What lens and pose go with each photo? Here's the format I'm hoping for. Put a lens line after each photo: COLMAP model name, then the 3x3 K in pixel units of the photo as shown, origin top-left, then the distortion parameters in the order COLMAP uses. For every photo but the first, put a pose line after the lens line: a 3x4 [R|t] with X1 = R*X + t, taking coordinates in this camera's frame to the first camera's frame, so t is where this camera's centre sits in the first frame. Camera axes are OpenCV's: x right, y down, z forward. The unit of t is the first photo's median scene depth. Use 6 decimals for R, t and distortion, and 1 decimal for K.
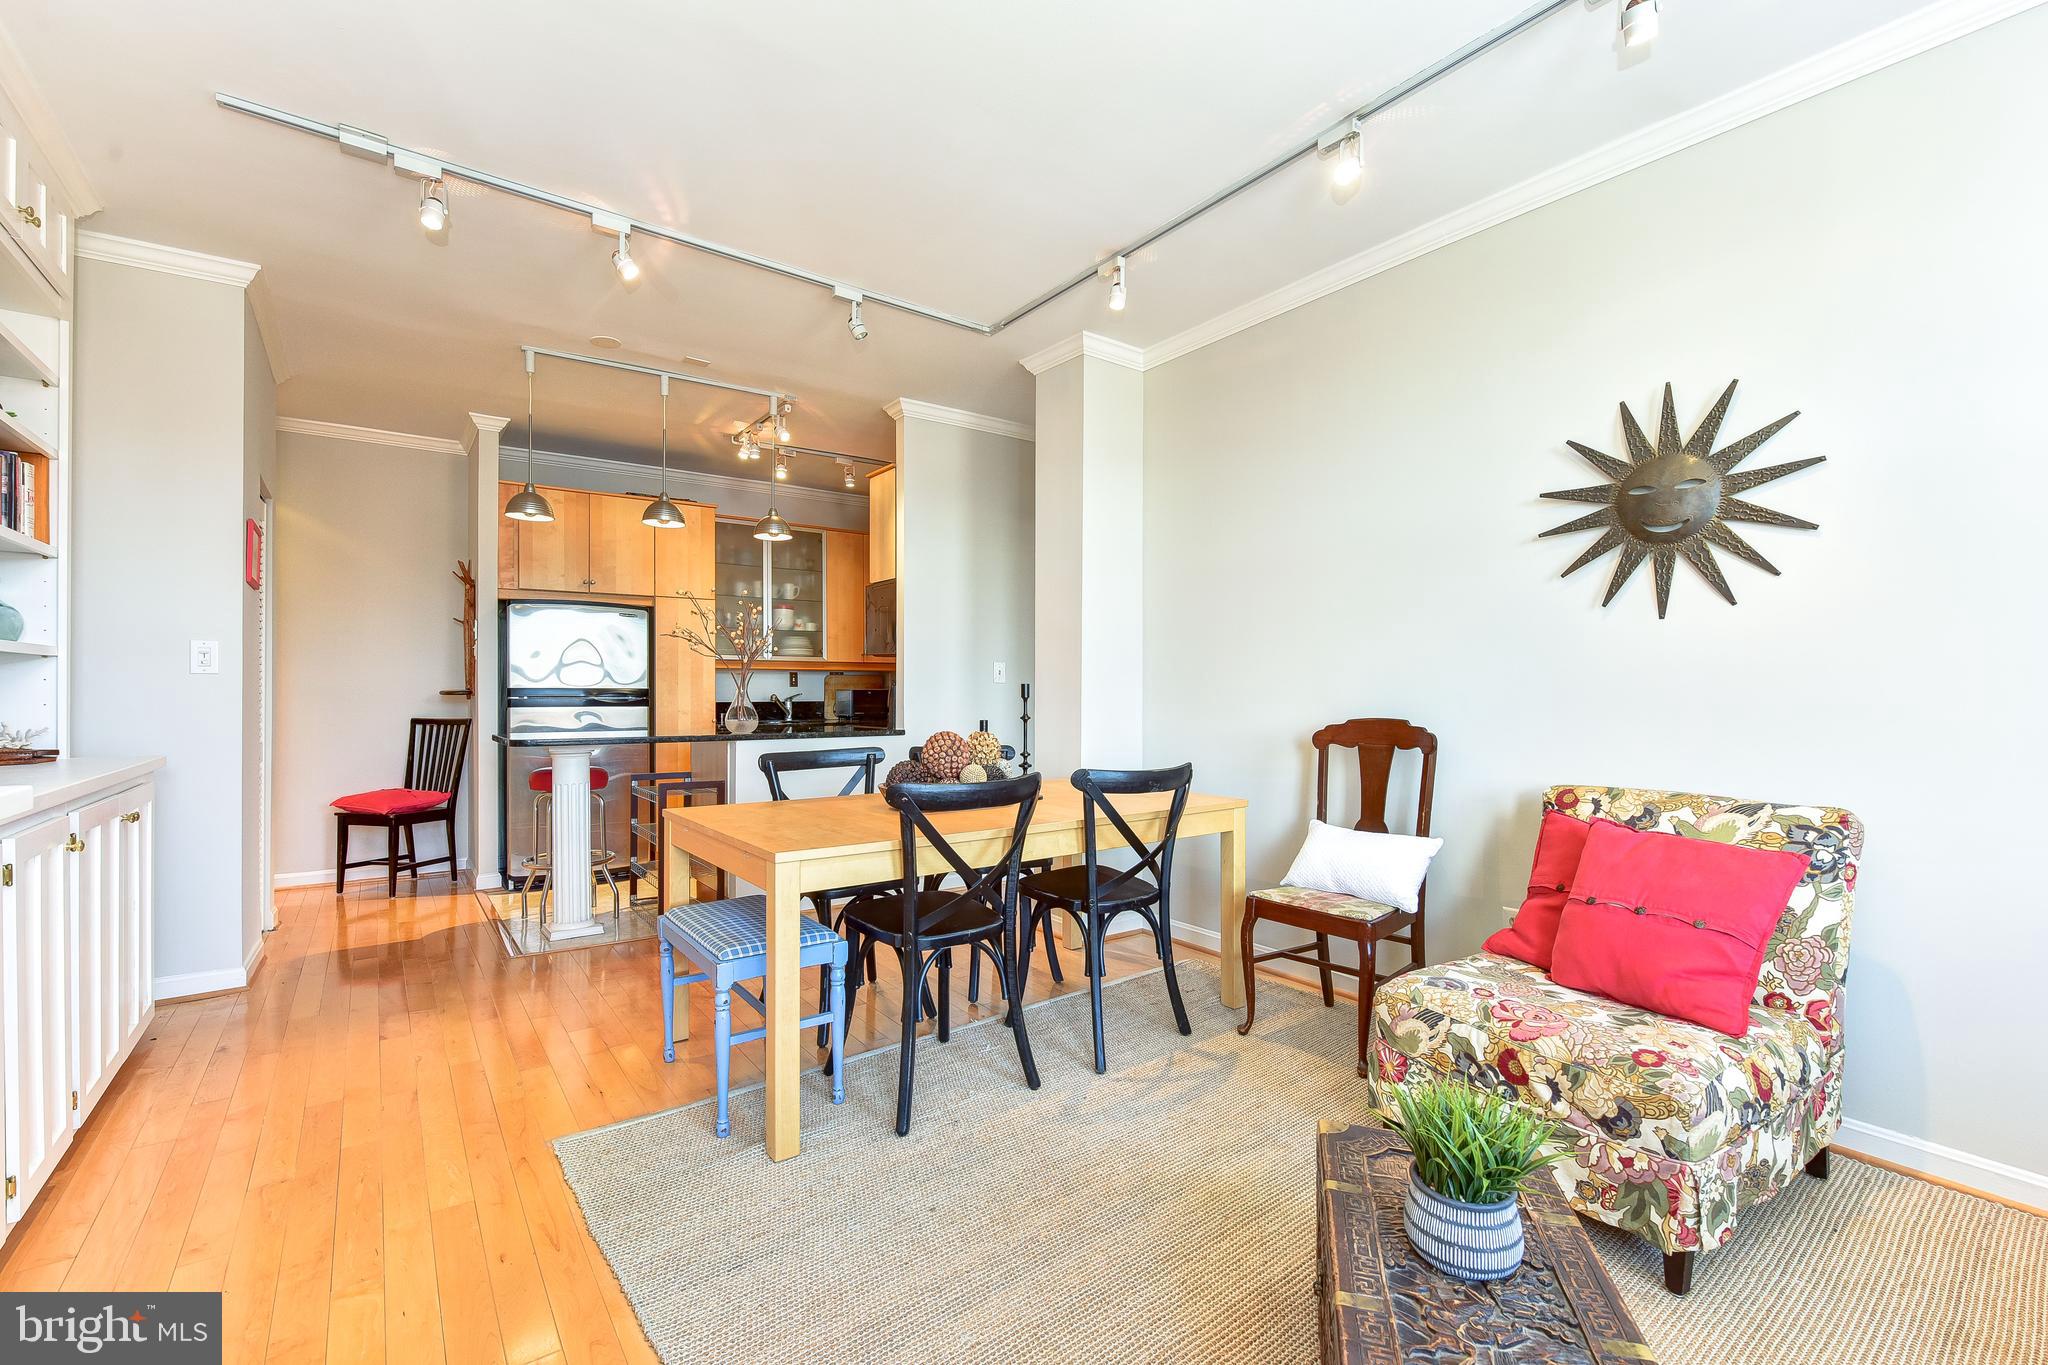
lens RADIAL K [[894.5, 0, 1019.4], [0, 894.5, 689.4], [0, 0, 1]] dist [0.005104, 0.000028]
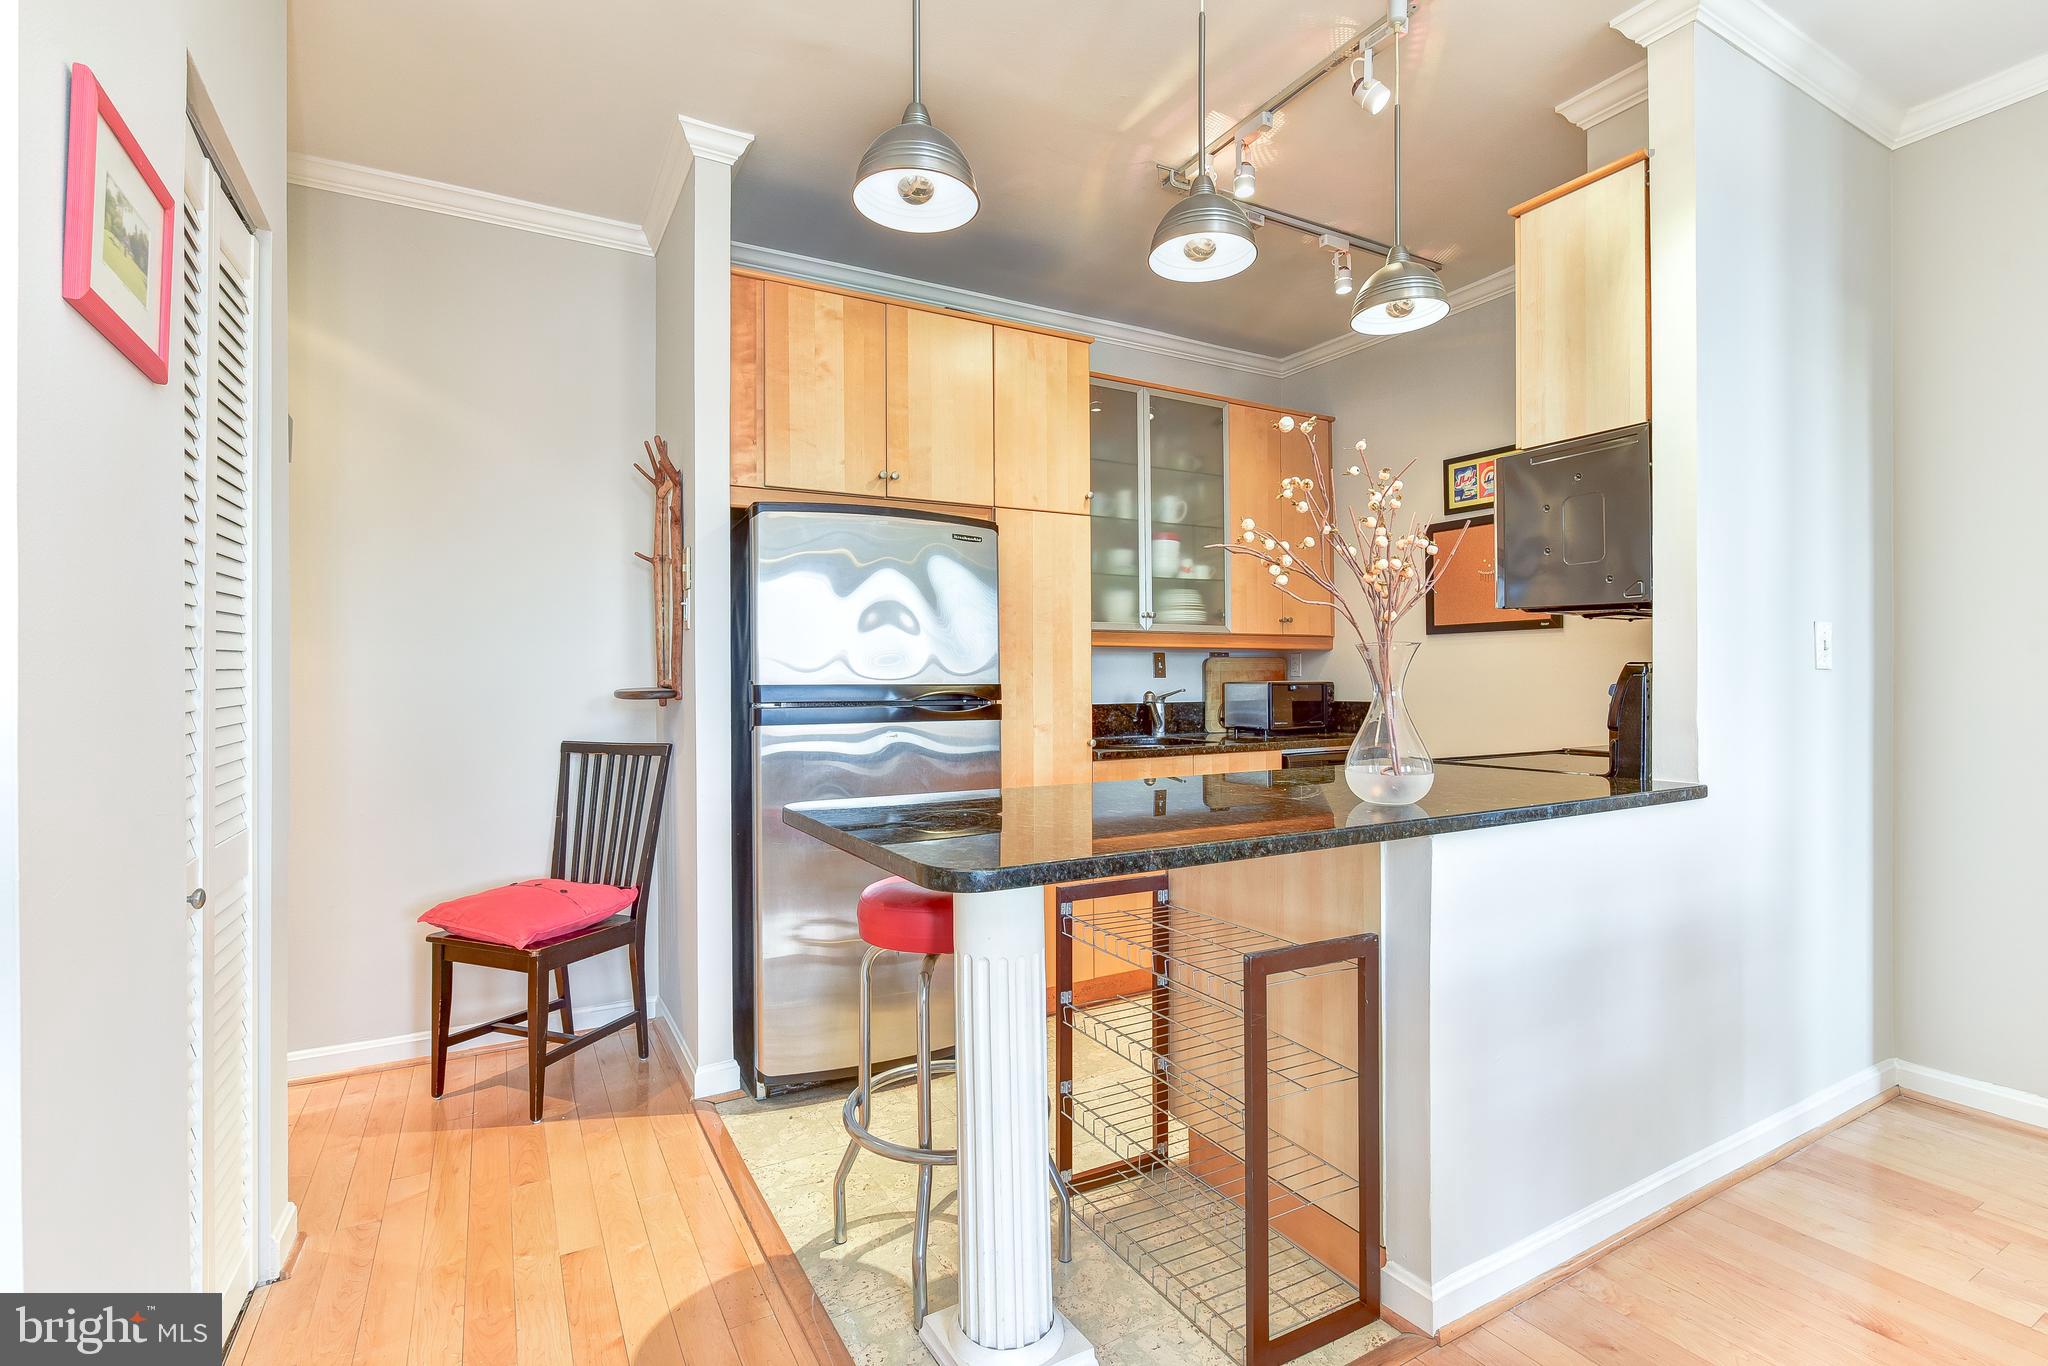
lens RADIAL K [[945.1, 0, 1019.6], [0, 945.1, 670.3], [0, 0, 1]] dist [0.000432, -0.000213]
pose [[0.993387, -0.005921, -0.114665, -0.367394], [0.005251, 0.999967, -0.006142, -0.005647], [0.114697, 0.005500, 0.993385, 0.505385]]
